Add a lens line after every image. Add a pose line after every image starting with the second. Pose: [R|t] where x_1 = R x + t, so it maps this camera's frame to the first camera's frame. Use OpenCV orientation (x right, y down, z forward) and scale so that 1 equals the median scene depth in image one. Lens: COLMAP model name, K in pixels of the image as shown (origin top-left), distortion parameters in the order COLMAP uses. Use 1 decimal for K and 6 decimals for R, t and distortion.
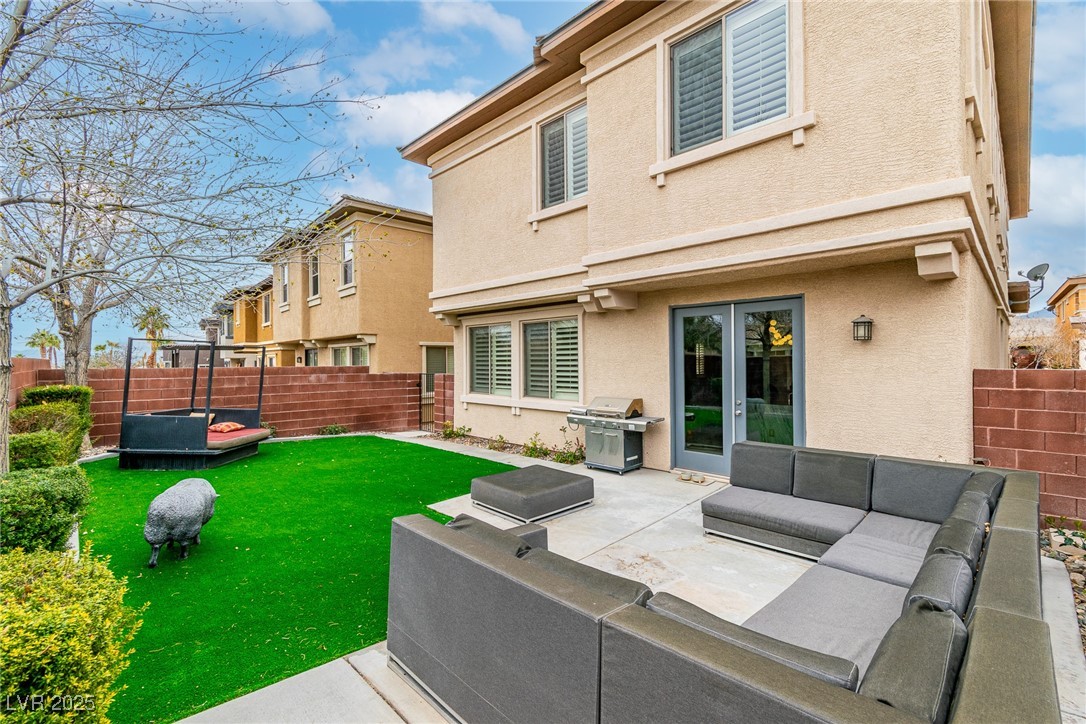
lens RADIAL K [[478.8, 0, 551.2], [0, 478.8, 356.1], [0, 0, 1]] dist [-0.000255, -0.000468]
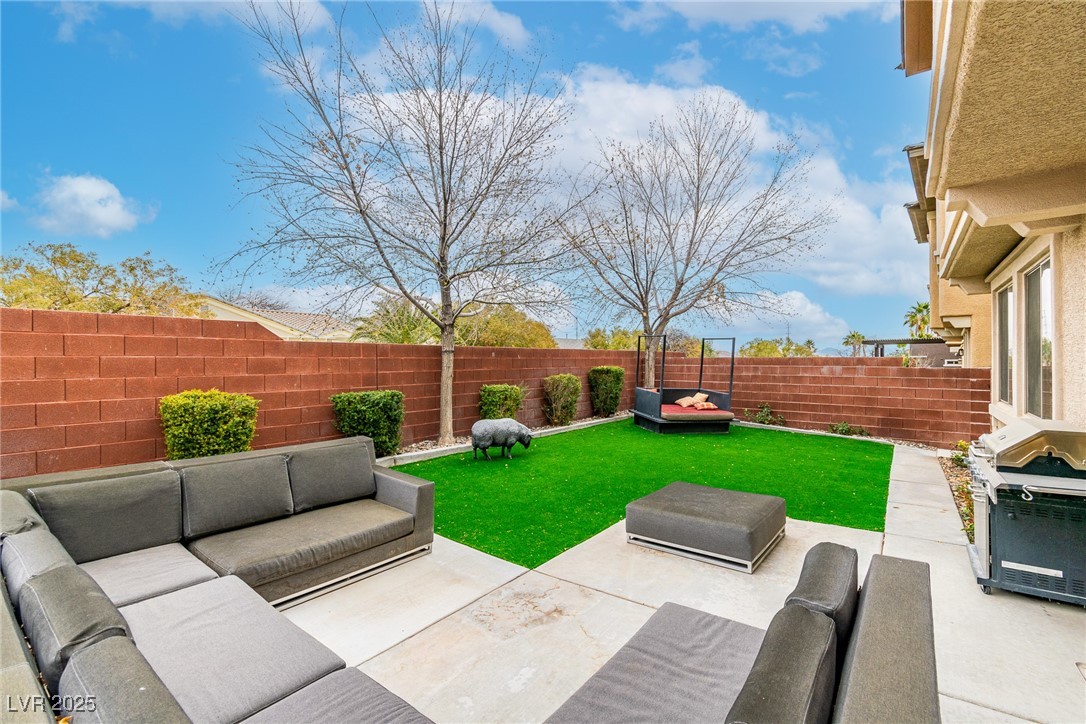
lens RADIAL K [[478.8, 0, 551.2], [0, 478.8, 356.1], [0, 0, 1]] dist [-0.000255, -0.000468]
pose [[0.135947, -0.001455, -0.990715, 0.361773], [0.008892, 0.999960, -0.000248, 0.015286], [0.990676, -0.008775, 0.135955, 0.359616]]
